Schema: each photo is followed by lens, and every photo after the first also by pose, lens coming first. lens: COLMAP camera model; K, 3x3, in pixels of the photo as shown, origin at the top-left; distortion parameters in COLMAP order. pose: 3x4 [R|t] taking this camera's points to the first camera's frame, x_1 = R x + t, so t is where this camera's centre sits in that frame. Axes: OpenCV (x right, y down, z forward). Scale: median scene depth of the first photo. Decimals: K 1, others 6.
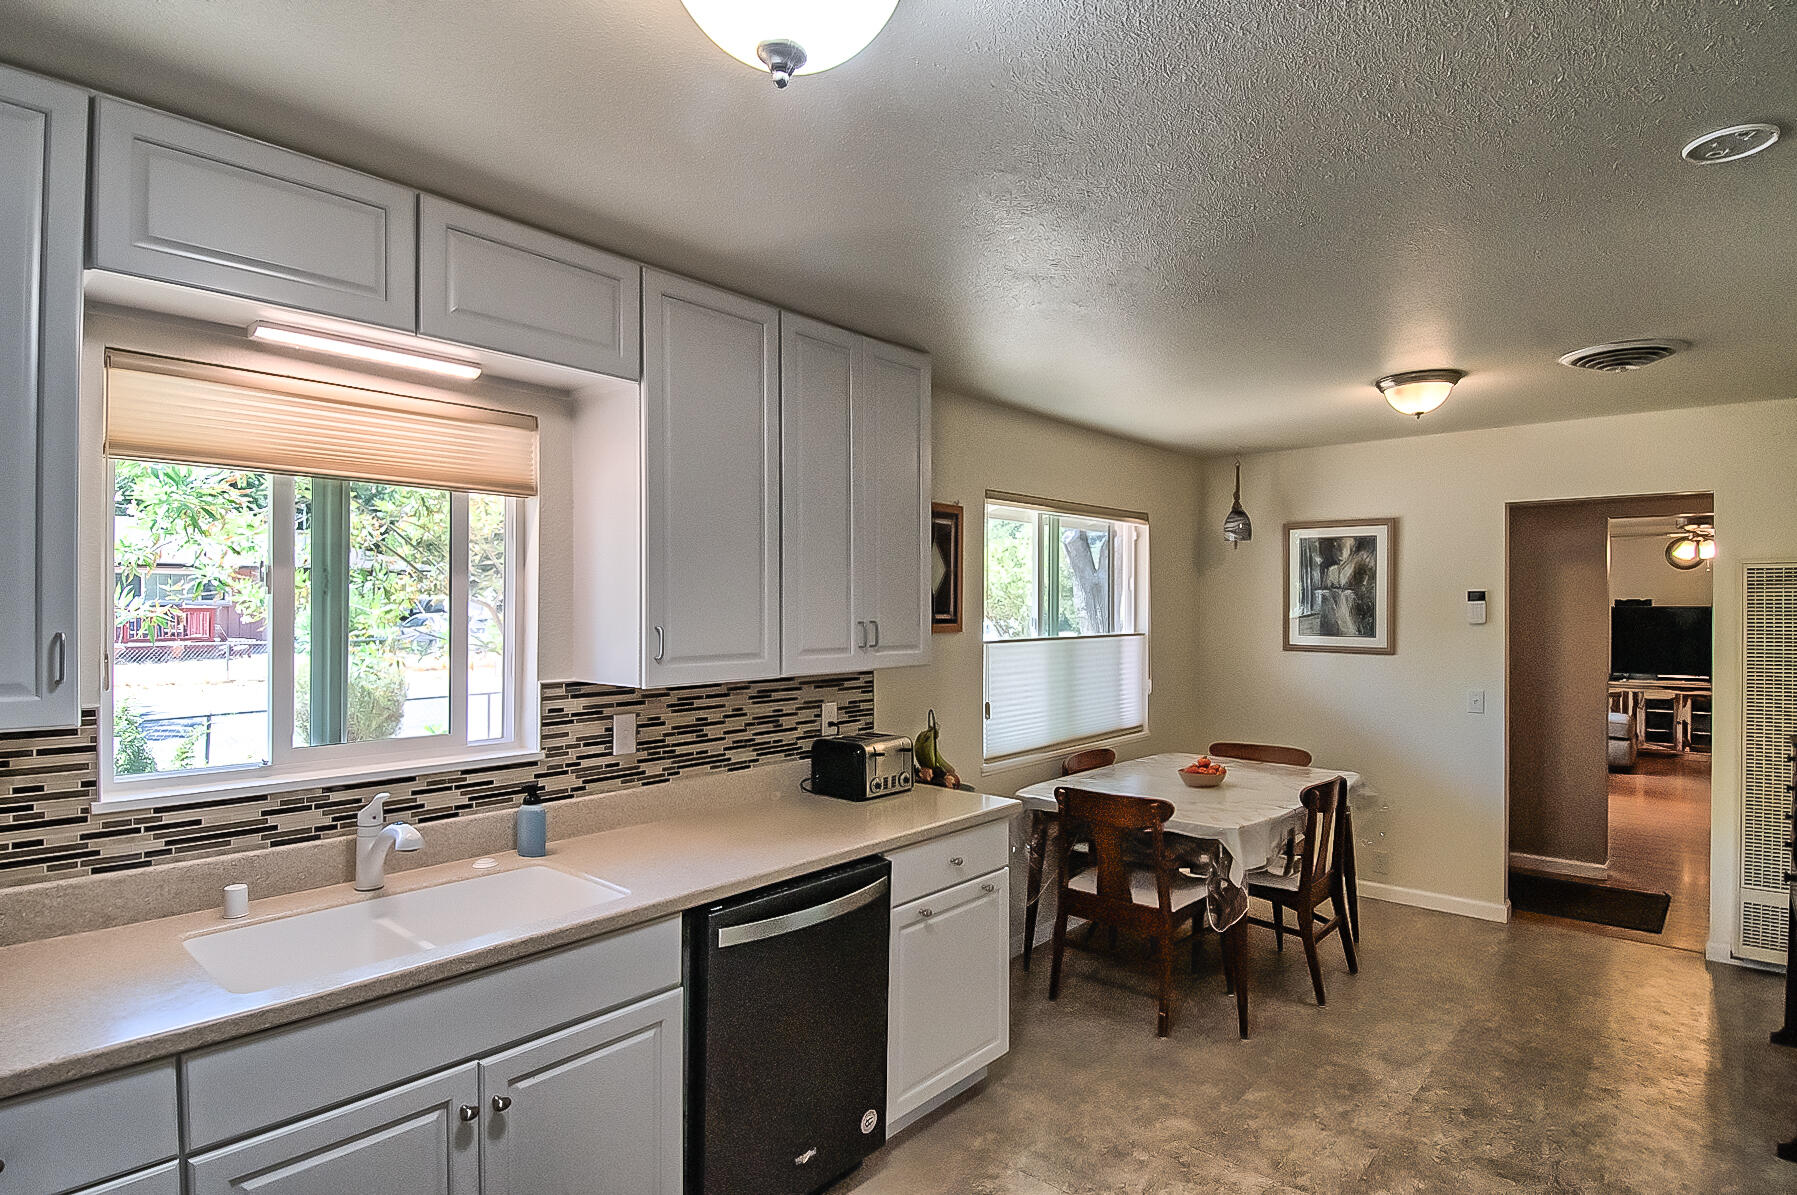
lens RADIAL K [[925.7, 0, 891.9], [0, 925.7, 609.9], [0, 0, 1]] dist [0.004254, -0.030412]
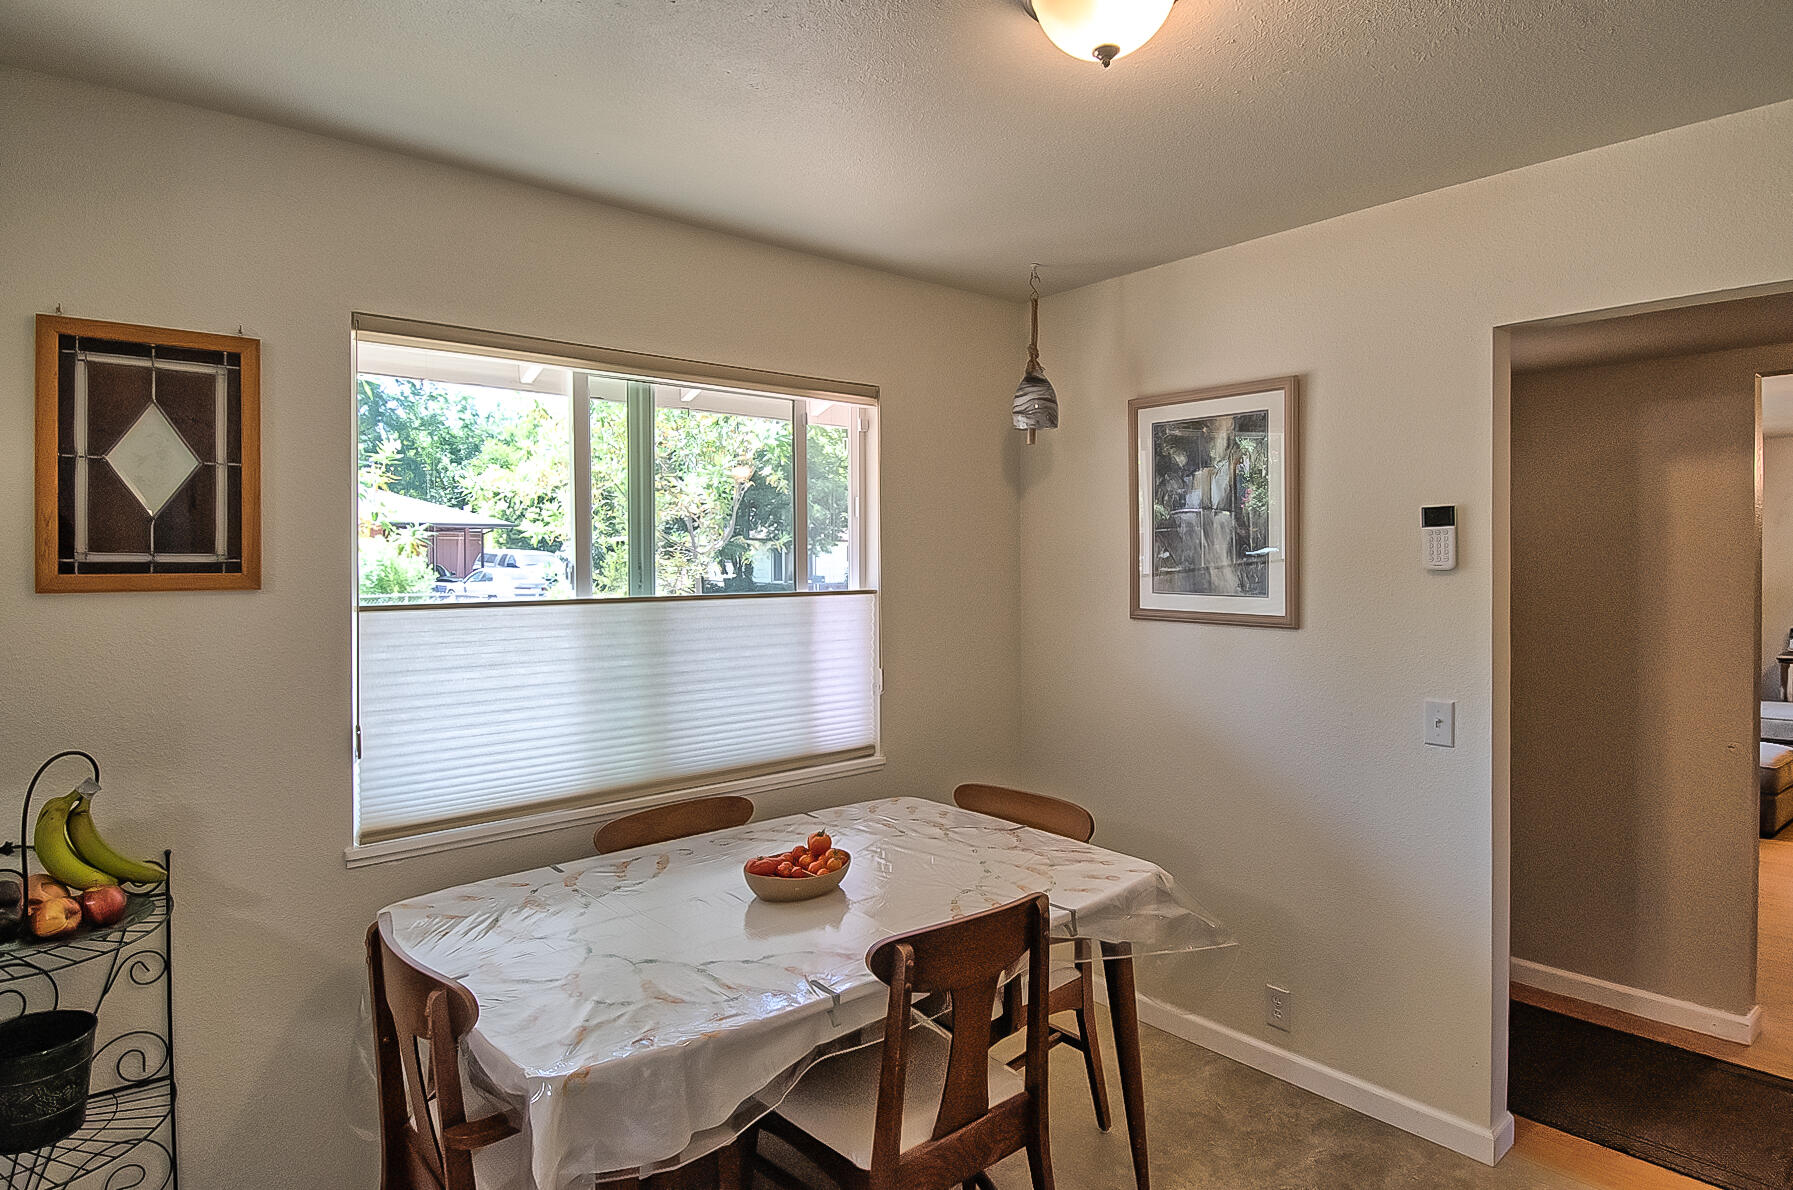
lens RADIAL K [[967.3, 0, 901.7], [0, 967.3, 584.5], [0, 0, 1]] dist [0.000854, -0.000109]
pose [[0.991974, -0.002229, -0.126426, 0.374189], [0.004808, 0.999787, 0.020091, 0.009474], [0.126354, -0.020538, 0.991773, 0.398574]]
